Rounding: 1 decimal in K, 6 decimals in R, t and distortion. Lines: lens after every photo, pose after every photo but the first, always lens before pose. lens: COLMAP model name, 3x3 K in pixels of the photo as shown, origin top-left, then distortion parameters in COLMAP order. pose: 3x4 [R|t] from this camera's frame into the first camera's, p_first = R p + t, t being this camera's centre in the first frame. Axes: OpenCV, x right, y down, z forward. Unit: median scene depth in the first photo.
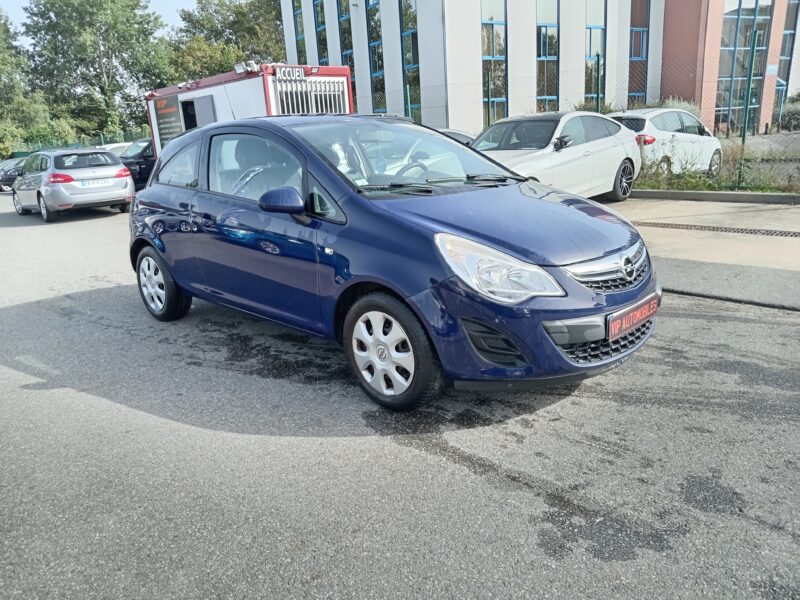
lens RADIAL K [[589.7, 0, 409.5], [0, 589.7, 321.8], [0, 0, 1]] dist [-0.014376, 0.007365]
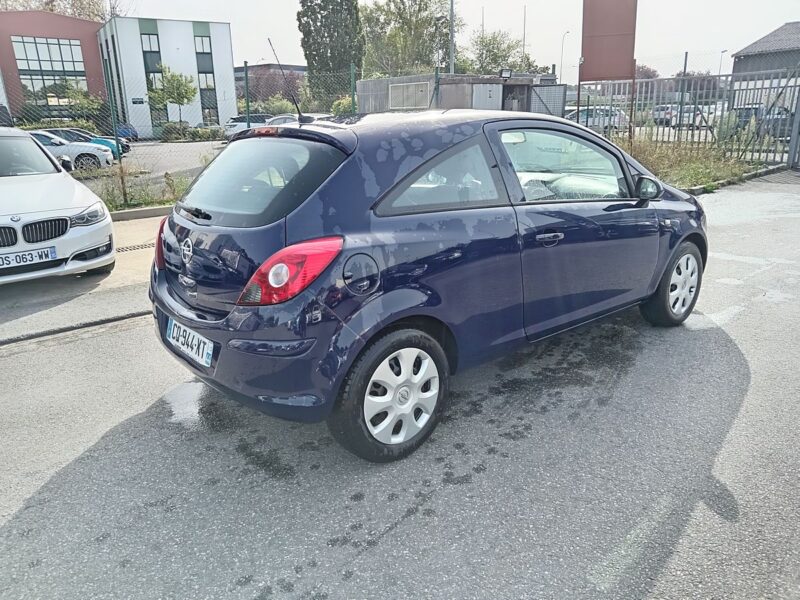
lens RADIAL K [[601.3, 0, 391.7], [0, 601.3, 301.0], [0, 0, 1]] dist [-0.000725, -0.008590]
pose [[0.114048, -0.231034, 0.966238, -0.333377], [0.325457, 0.927604, 0.183382, -0.087249], [-0.938654, 0.293555, 0.180983, 0.308056]]
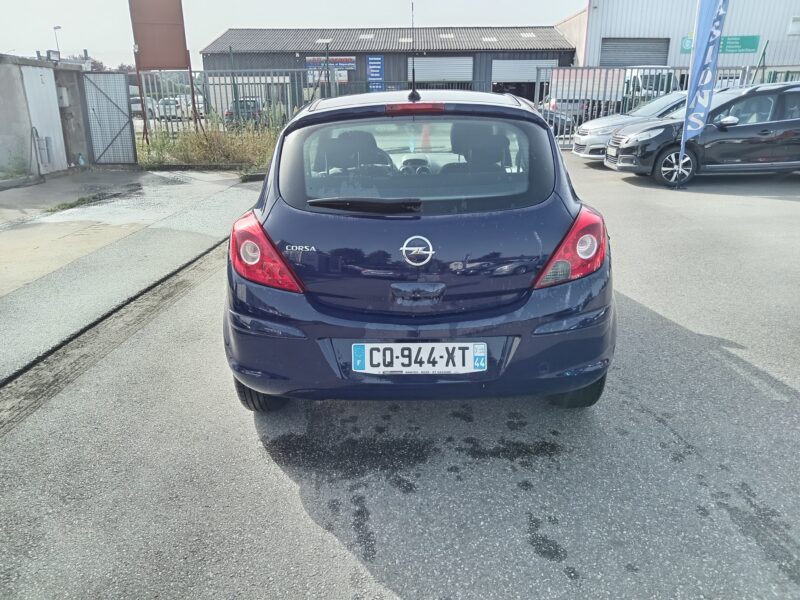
lens RADIAL K [[599.8, 0, 397.0], [0, 599.8, 299.2], [0, 0, 1]] dist [-0.024475, -0.003938]
pose [[-0.674758, -0.166313, 0.719056, -0.258833], [0.277626, 0.845522, 0.456088, -0.156018], [-0.683831, 0.507378, -0.524350, 0.507670]]
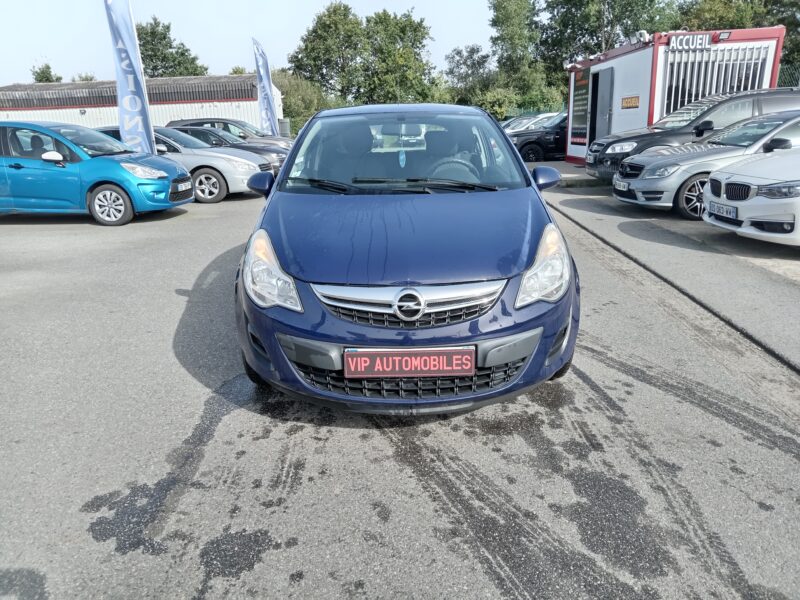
lens RADIAL K [[601.3, 0, 391.7], [0, 601.3, 301.0], [0, 0, 1]] dist [-0.000725, -0.008590]
pose [[0.694333, 0.238601, -0.678948, 0.199488], [-0.229349, 0.967610, 0.105499, -0.038935], [0.682129, 0.082464, 0.726567, 0.073109]]
